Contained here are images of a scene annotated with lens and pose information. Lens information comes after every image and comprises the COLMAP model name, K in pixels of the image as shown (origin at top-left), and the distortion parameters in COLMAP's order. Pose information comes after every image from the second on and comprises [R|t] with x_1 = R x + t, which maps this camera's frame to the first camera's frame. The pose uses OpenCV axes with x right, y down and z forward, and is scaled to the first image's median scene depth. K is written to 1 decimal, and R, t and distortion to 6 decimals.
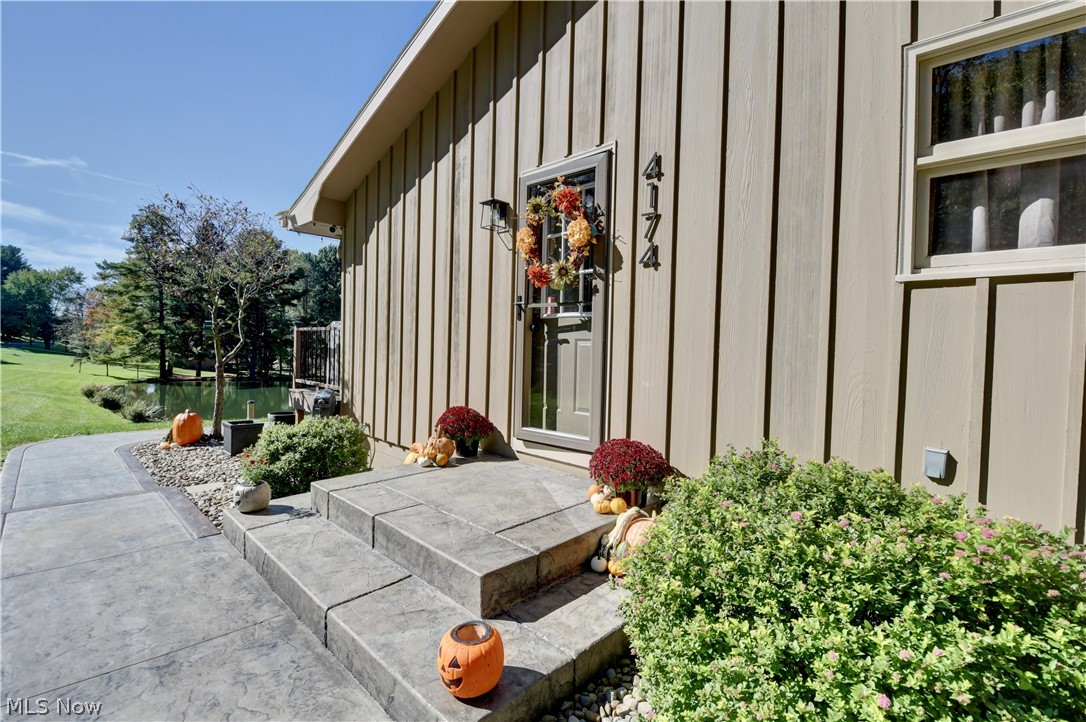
lens RADIAL K [[480.4, 0, 545.2], [0, 480.4, 356.9], [0, 0, 1]] dist [0.011416, -0.019680]
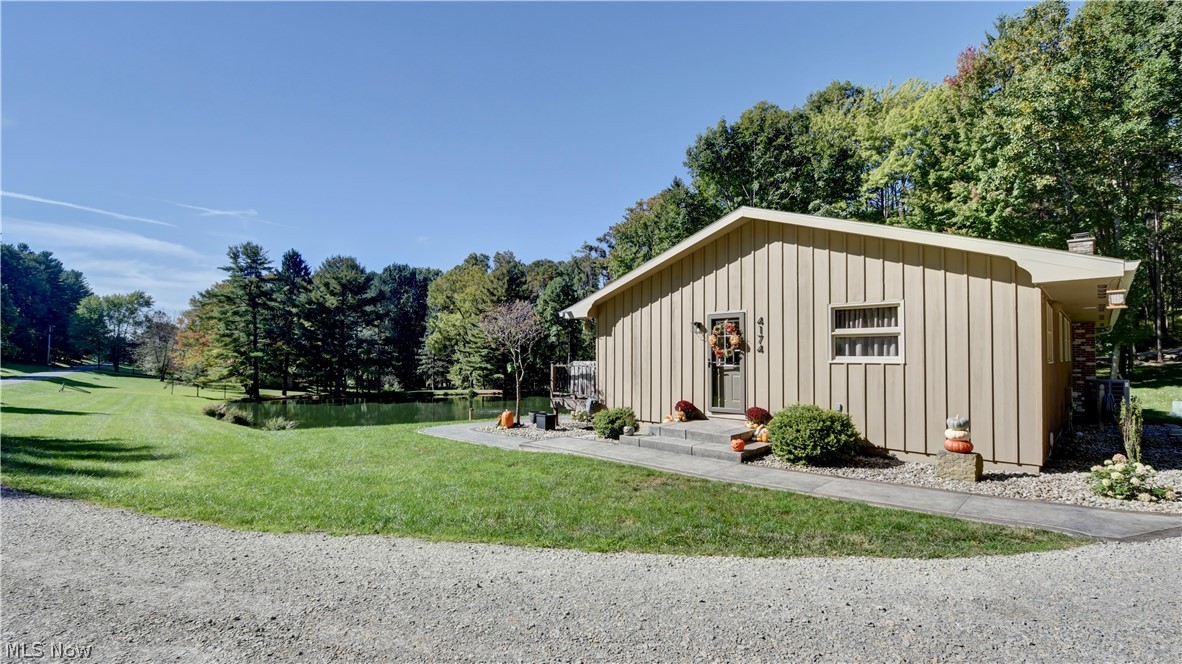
lens RADIAL K [[522.1, 0, 570.5], [0, 522.1, 335.5], [0, 0, 1]] dist [0.019249, -0.013248]
pose [[0.998883, -0.024647, -0.040326, -0.679314], [0.022161, 0.997894, -0.060965, -0.088819], [0.041743, 0.060004, 0.997325, -1.900891]]
